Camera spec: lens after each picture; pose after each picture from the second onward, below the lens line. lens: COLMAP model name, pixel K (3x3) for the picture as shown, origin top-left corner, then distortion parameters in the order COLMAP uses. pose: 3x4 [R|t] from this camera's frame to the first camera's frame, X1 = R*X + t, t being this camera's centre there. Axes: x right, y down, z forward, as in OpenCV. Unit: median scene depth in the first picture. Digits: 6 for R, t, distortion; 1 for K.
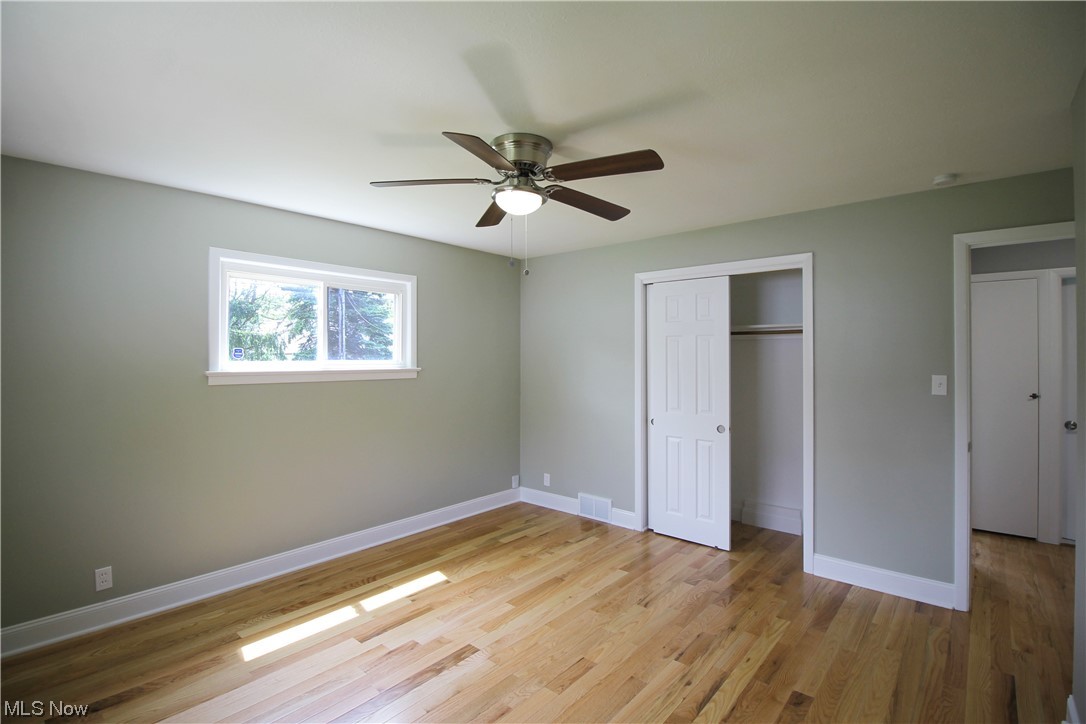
lens RADIAL K [[516.7, 0, 544.0], [0, 516.7, 347.4], [0, 0, 1]] dist [-0.002323, -0.001162]
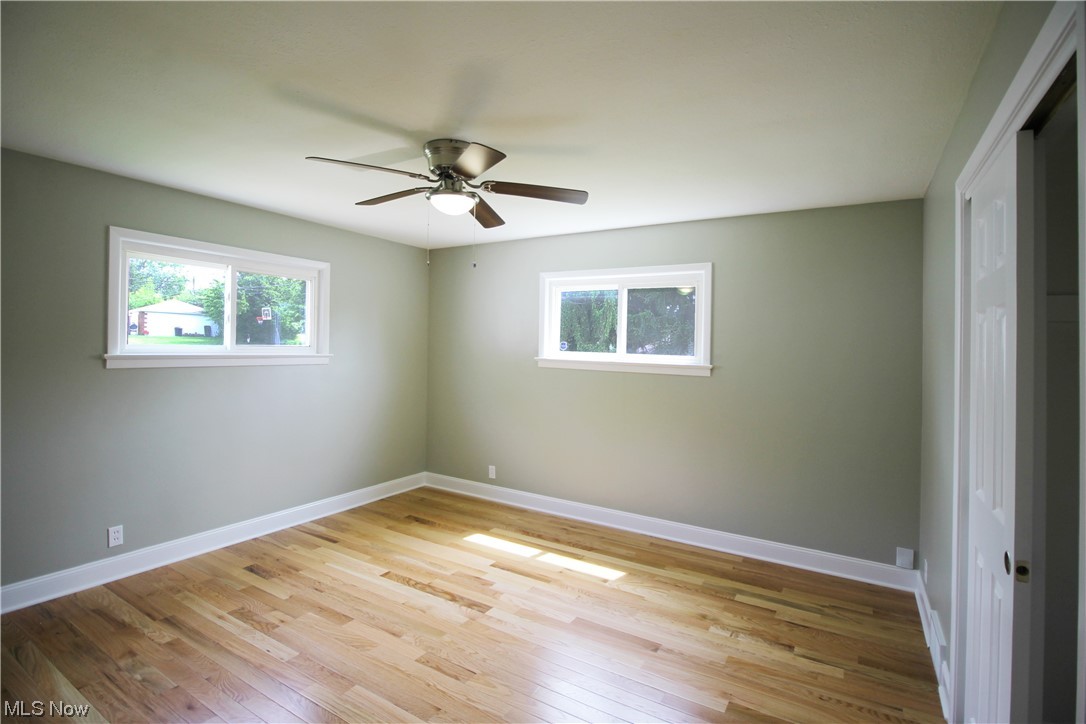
lens RADIAL K [[516.7, 0, 544.0], [0, 516.7, 347.4], [0, 0, 1]] dist [-0.002323, -0.001162]
pose [[0.163832, 0.006124, -0.986469, 0.712021], [-0.007143, 0.999962, 0.005022, 0.008259], [0.986462, 0.006223, 0.163870, 0.683221]]
